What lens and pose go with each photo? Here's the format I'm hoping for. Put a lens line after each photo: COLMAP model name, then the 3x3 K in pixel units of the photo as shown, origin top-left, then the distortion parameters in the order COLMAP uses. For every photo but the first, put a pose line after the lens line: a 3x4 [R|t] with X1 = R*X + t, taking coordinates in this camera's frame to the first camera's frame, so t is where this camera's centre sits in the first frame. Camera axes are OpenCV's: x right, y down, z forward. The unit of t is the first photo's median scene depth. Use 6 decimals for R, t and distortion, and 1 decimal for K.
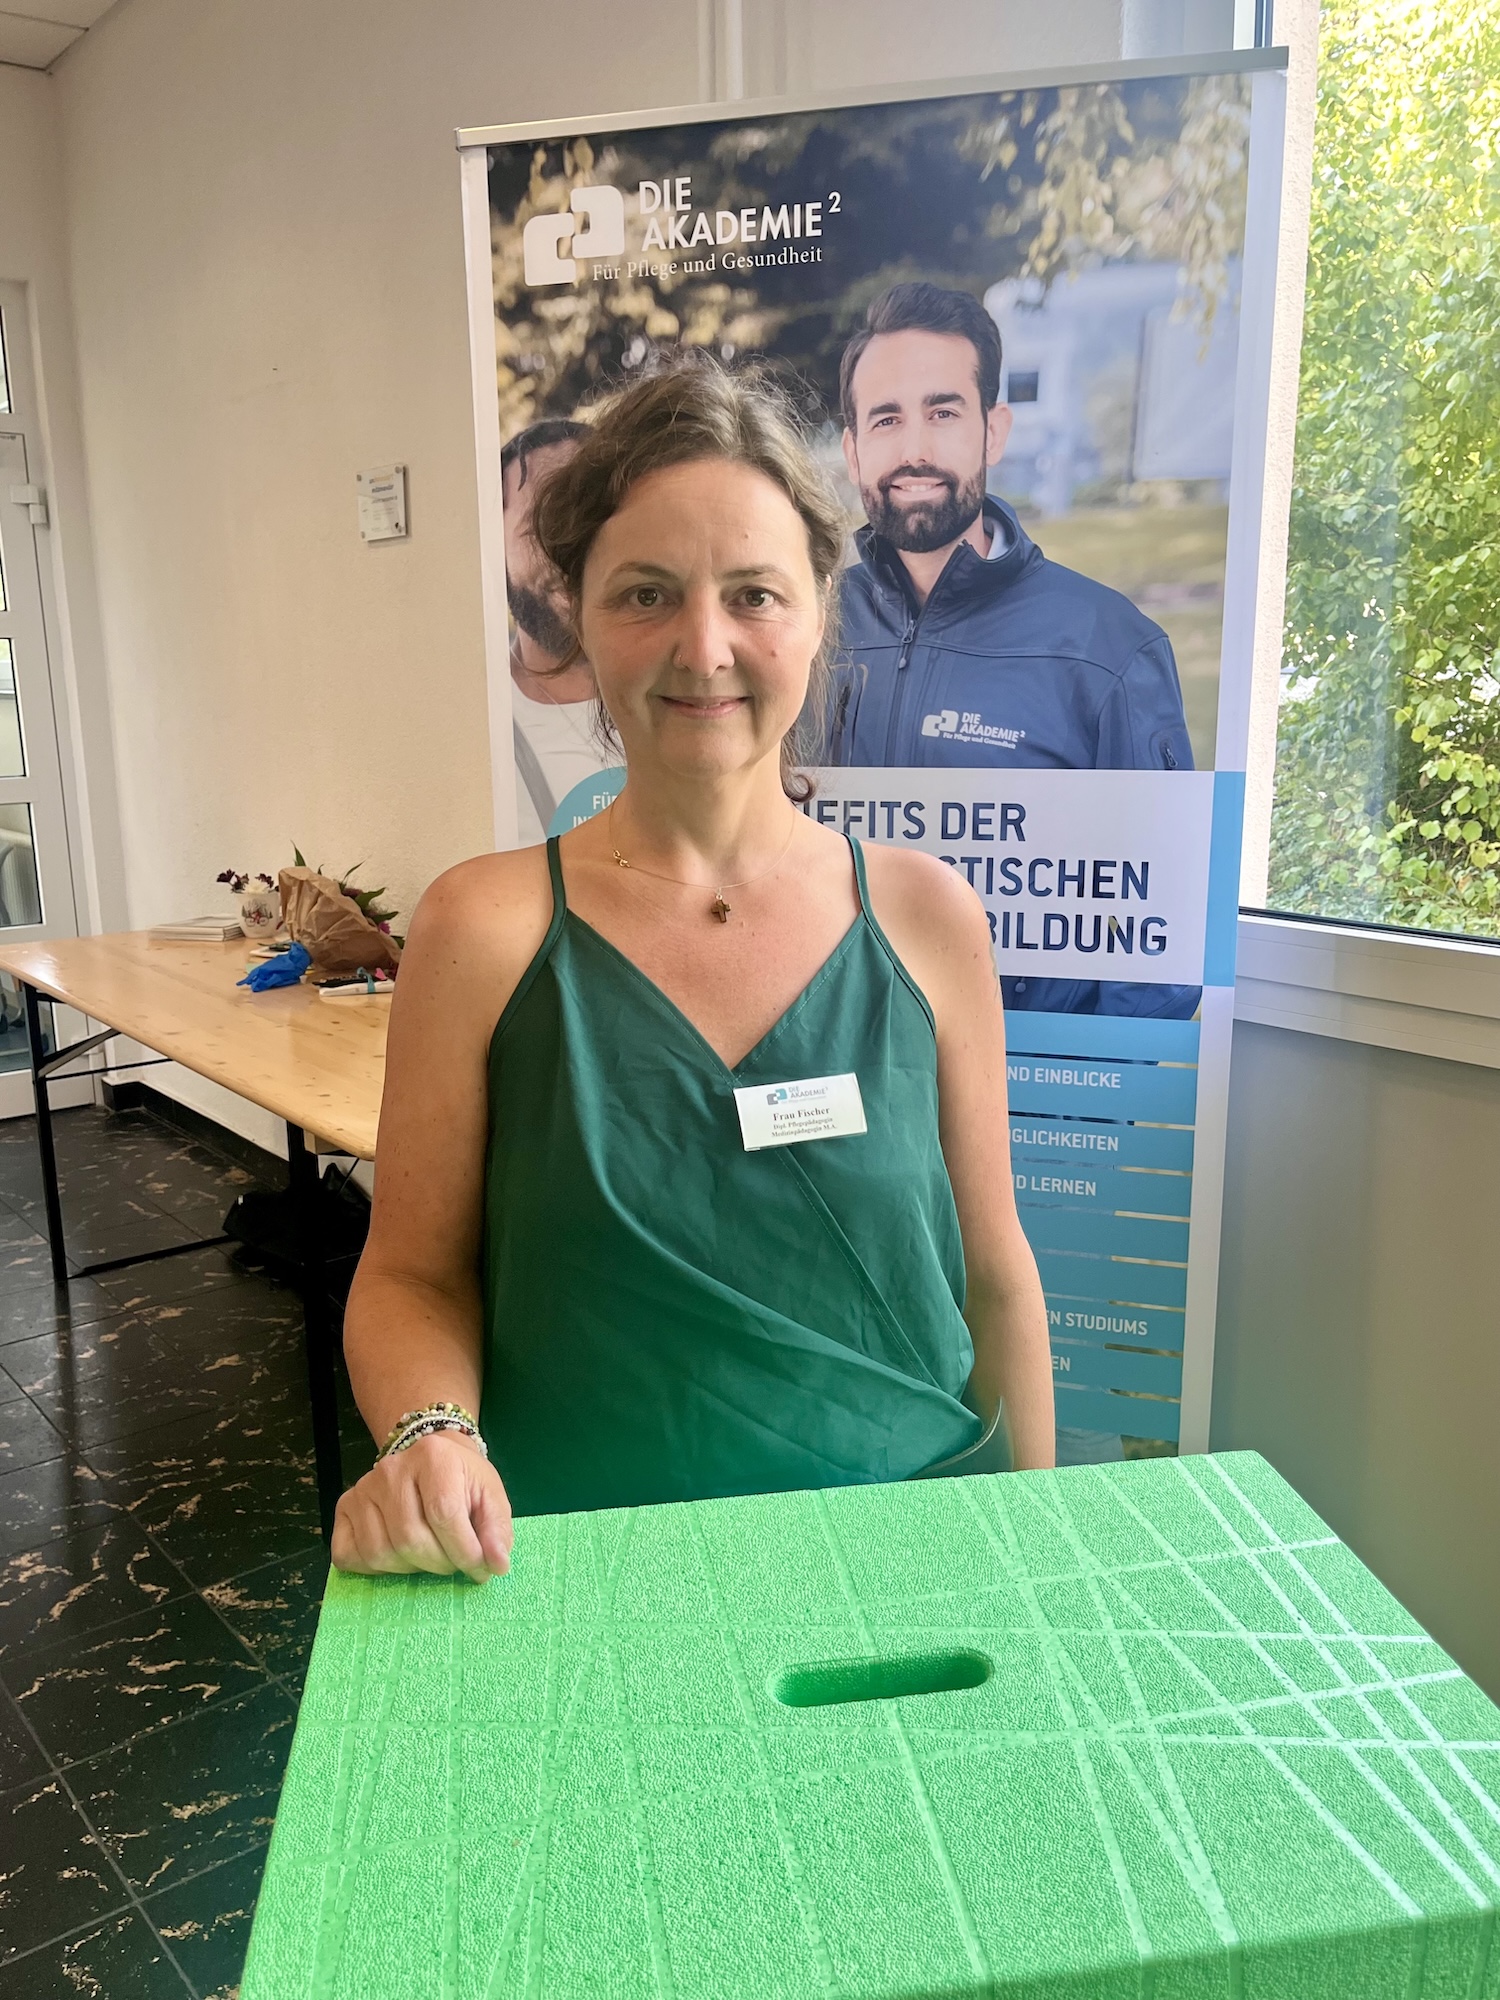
lens RADIAL K [[1579.4, 0, 747.3], [0, 1579.4, 1003.3], [0, 0, 1]] dist [0.001225, -0.090285]
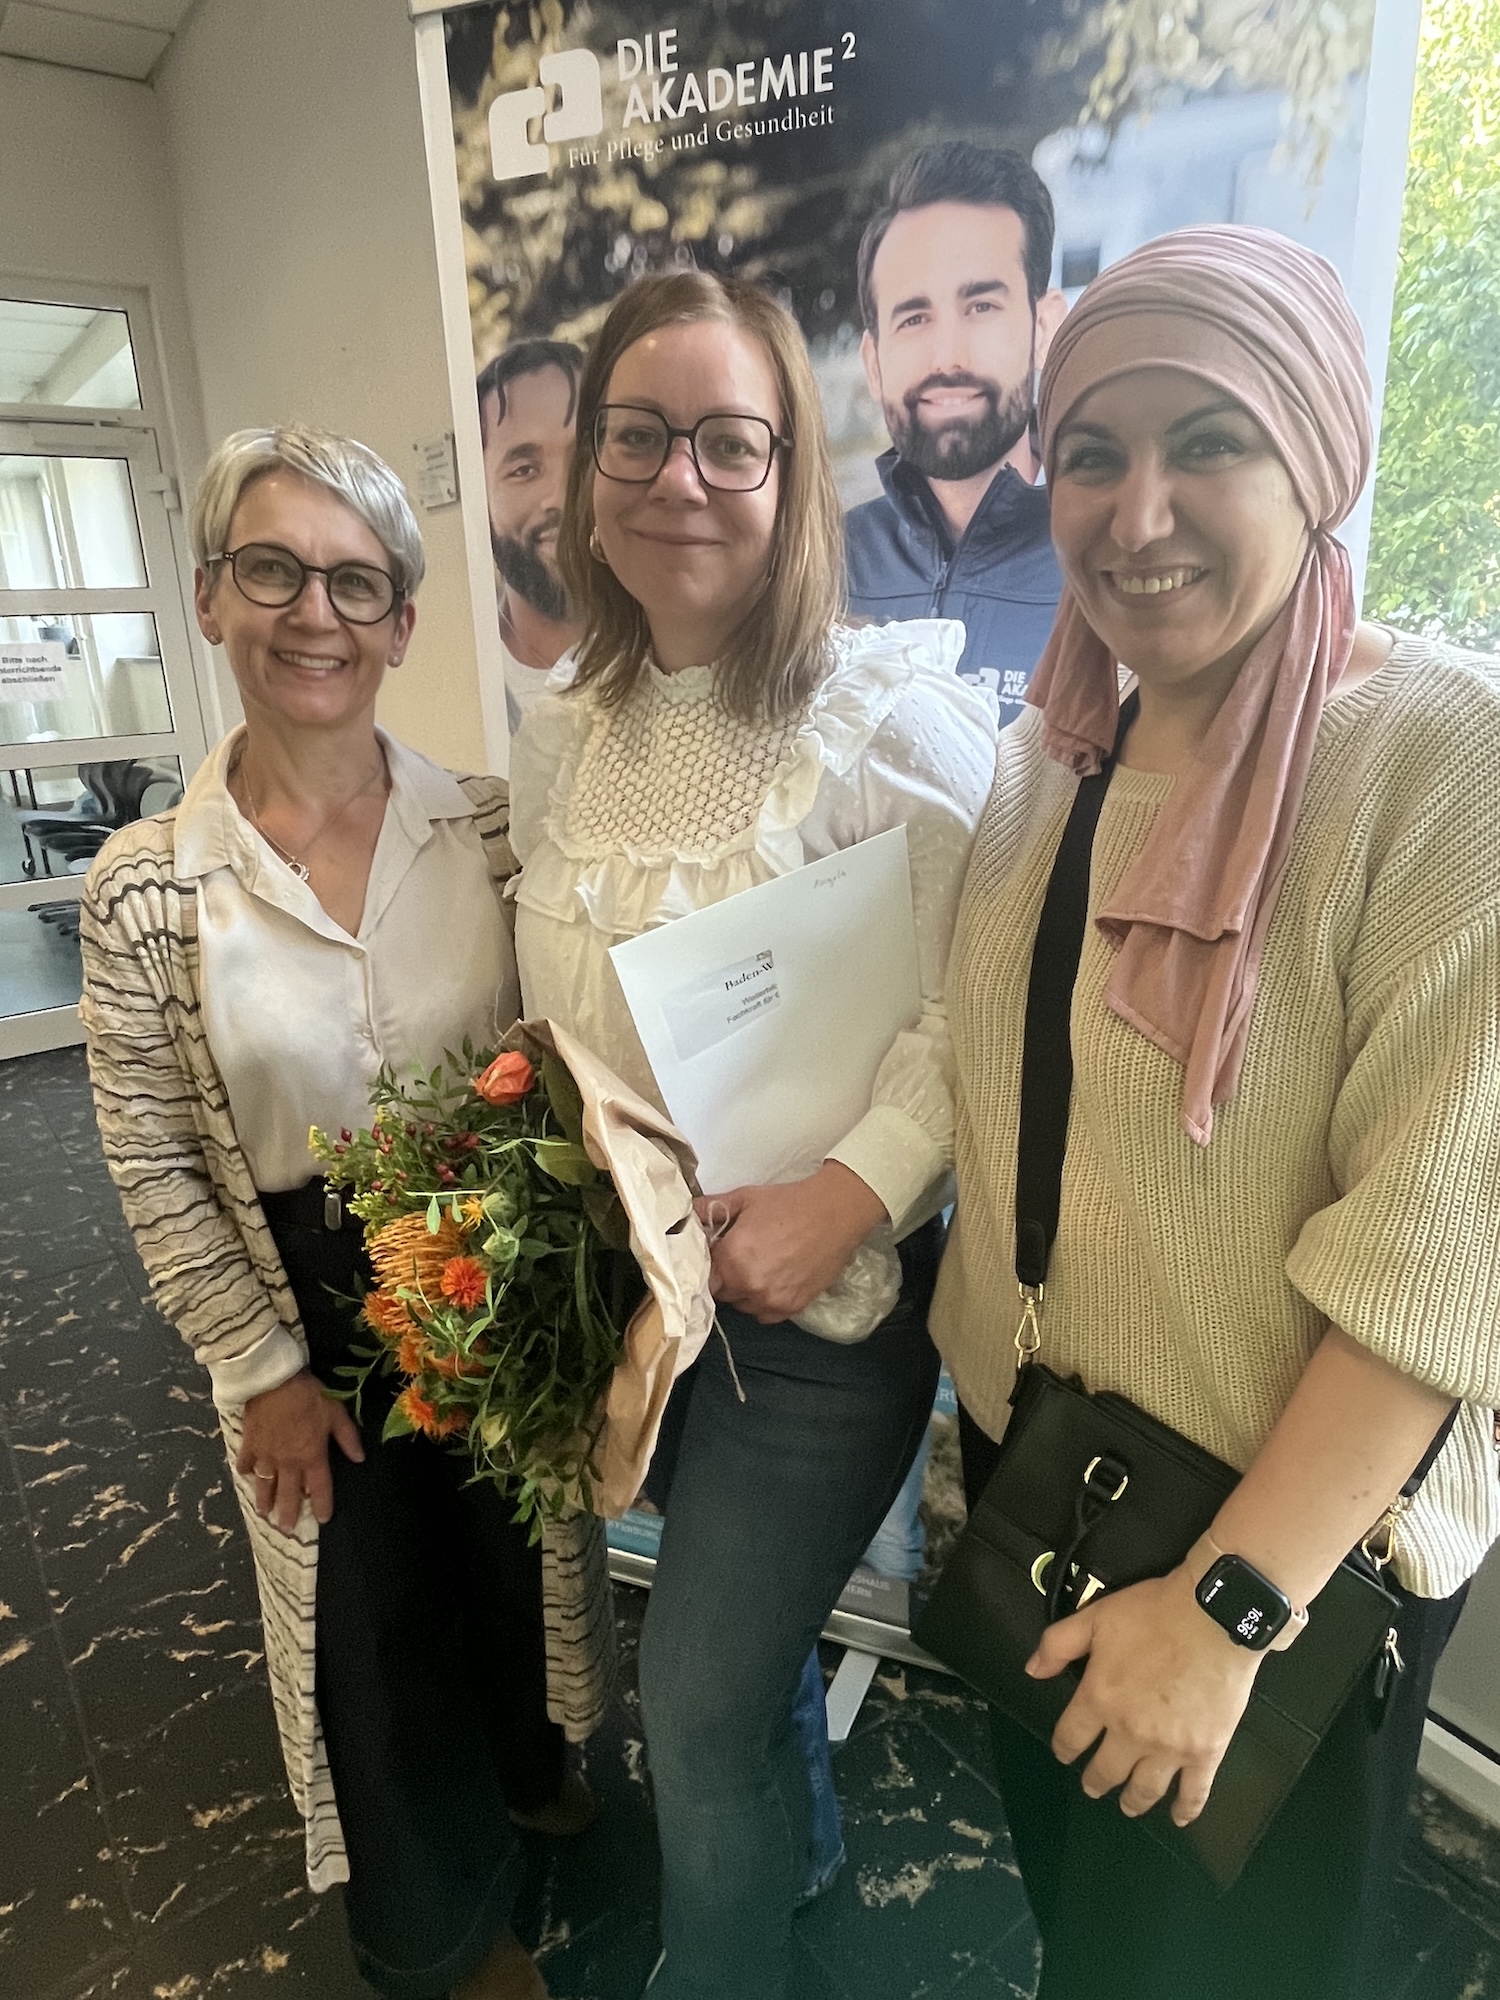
lens RADIAL K [[1223.7, 0, 755.6], [0, 1223.7, 1001.8], [0, 0, 1]] dist [-0.039272, 0.000400]
pose [[0.998877, -0.009182, -0.046475, 0.030525], [0.013475, 0.995583, 0.092910, -0.068526], [0.045417, -0.093432, 0.994589, 0.319928]]
